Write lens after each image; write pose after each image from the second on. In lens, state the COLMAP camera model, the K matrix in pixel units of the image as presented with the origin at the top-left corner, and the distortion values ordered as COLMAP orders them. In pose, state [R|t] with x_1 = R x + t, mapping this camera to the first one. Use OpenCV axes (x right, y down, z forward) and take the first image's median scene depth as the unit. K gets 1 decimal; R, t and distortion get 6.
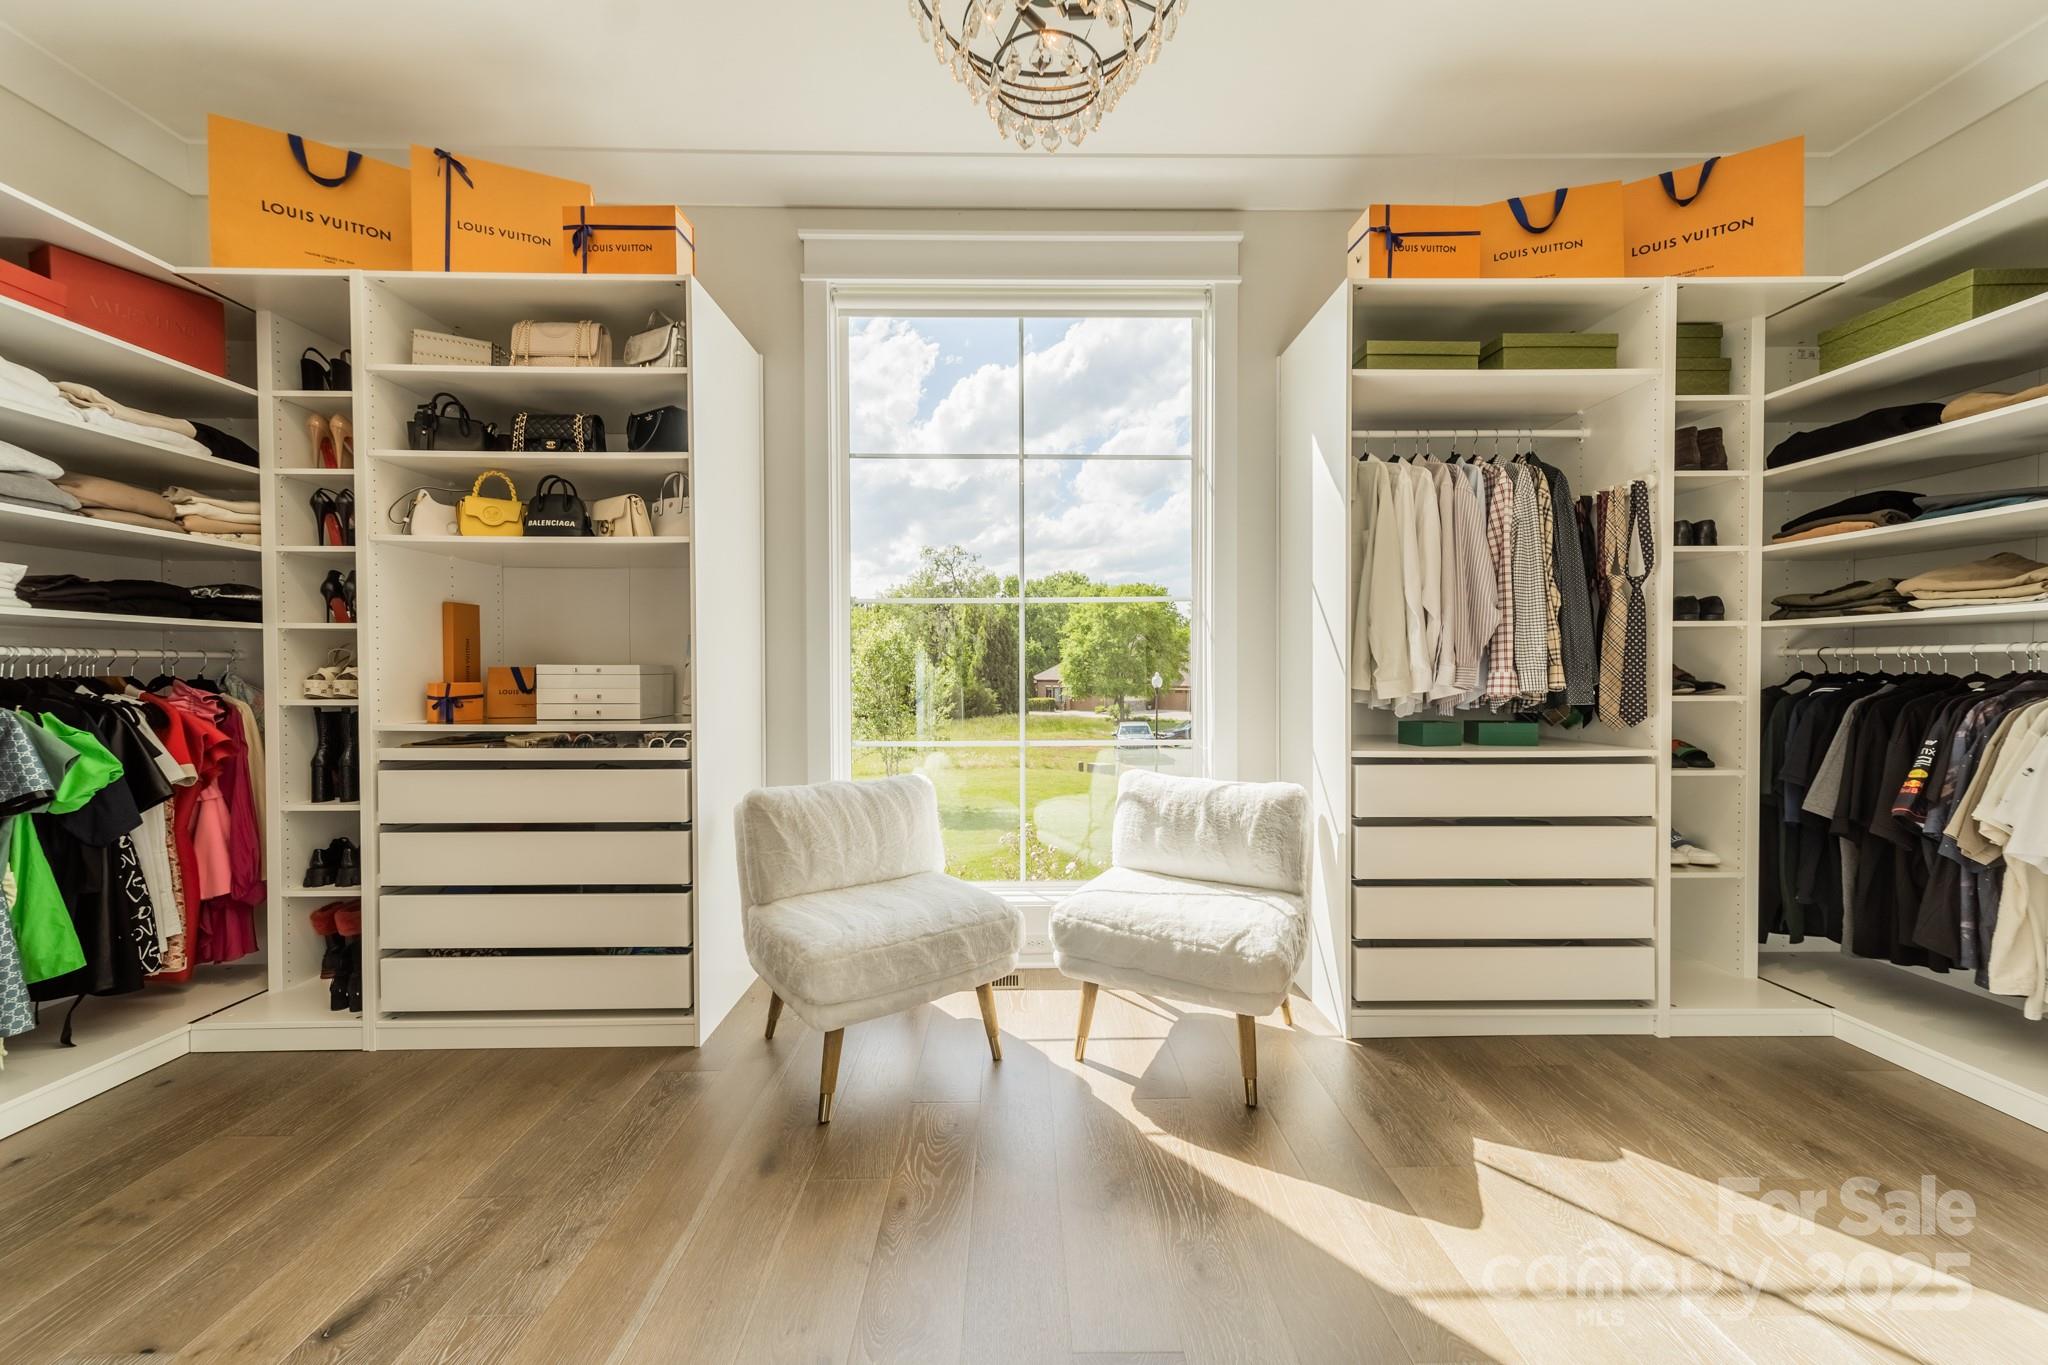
lens RADIAL K [[723.8, 0, 1024.0], [0, 723.8, 682.5], [0, 0, 1]] dist [0.008479, -0.000074]
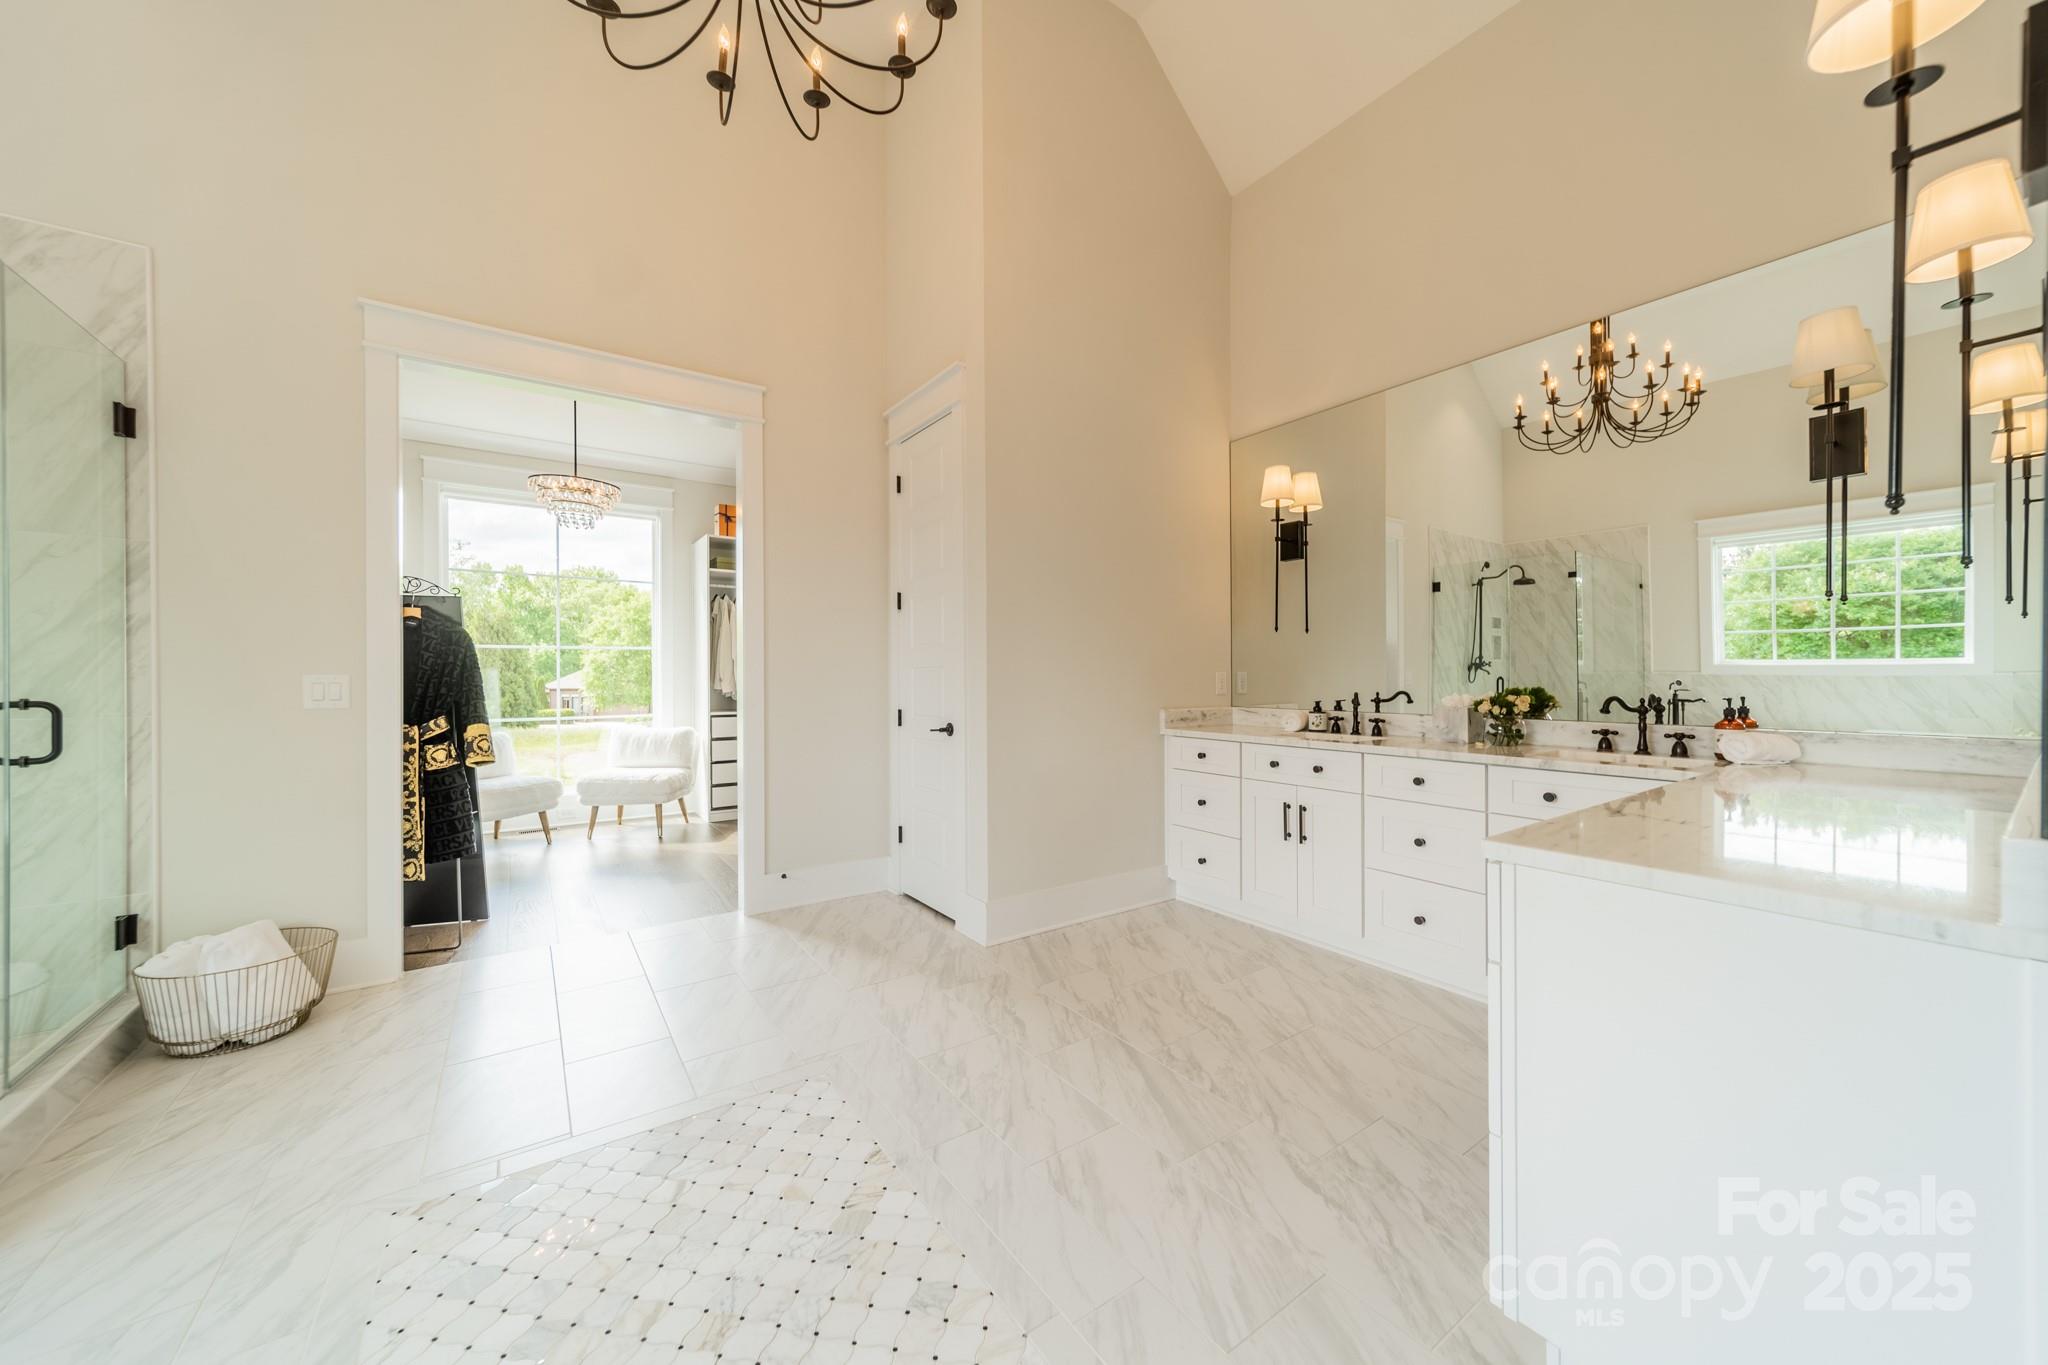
lens RADIAL K [[723.8, 0, 1024.0], [0, 723.8, 682.5], [0, 0, 1]] dist [0.008479, -0.000074]
pose [[0.826290, 0.000419, 0.563245, -0.005106], [0.005812, 0.999940, -0.009271, 0.000768], [-0.563215, 0.010935, 0.826238, -0.101551]]
